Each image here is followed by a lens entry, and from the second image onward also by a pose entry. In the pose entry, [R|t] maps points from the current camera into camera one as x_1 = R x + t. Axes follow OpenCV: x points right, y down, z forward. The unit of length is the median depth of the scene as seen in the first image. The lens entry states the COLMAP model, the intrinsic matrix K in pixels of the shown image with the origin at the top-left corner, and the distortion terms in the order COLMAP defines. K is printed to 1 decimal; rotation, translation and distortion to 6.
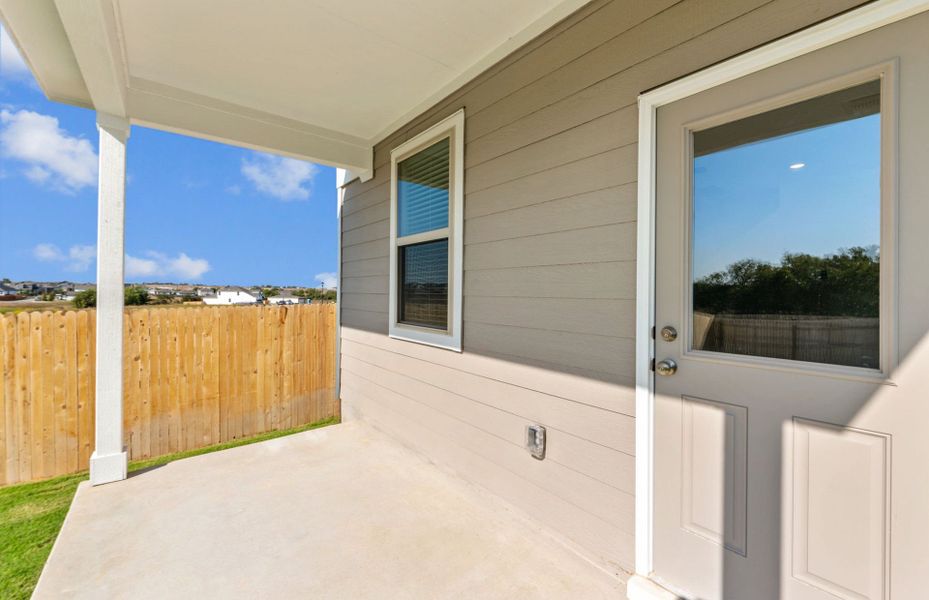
lens RADIAL K [[390.8, 0, 469.8], [0, 390.8, 291.3], [0, 0, 1]] dist [-0.000185, -0.000093]
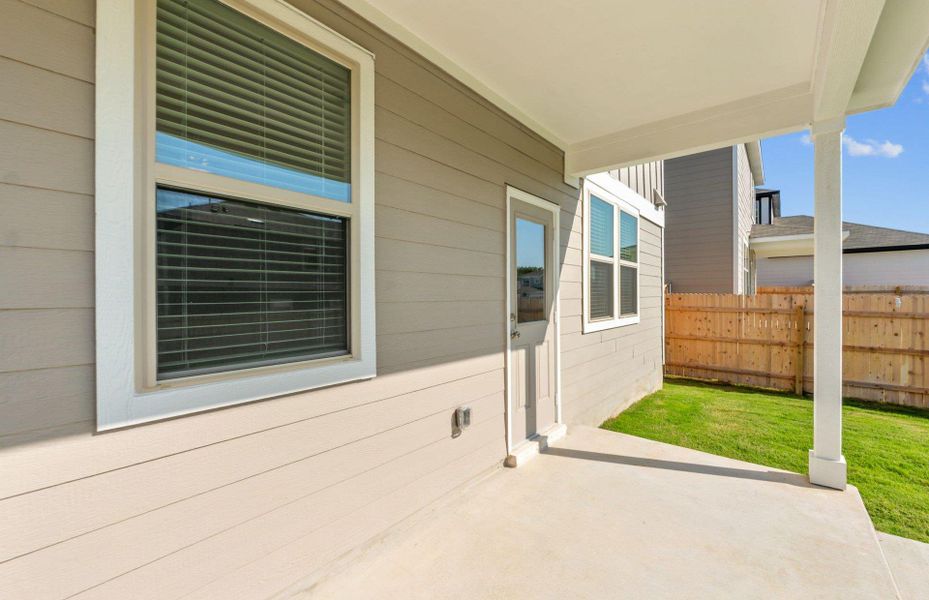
lens RADIAL K [[388.6, 0, 464.5], [0, 388.6, 300.0], [0, 0, 1]] dist [-0.001089, -0.000217]
pose [[-0.213990, -0.012141, 0.976760, -0.844830], [0.003250, 0.999908, 0.013141, -0.003167], [-0.976830, 0.005987, -0.213931, 1.058111]]
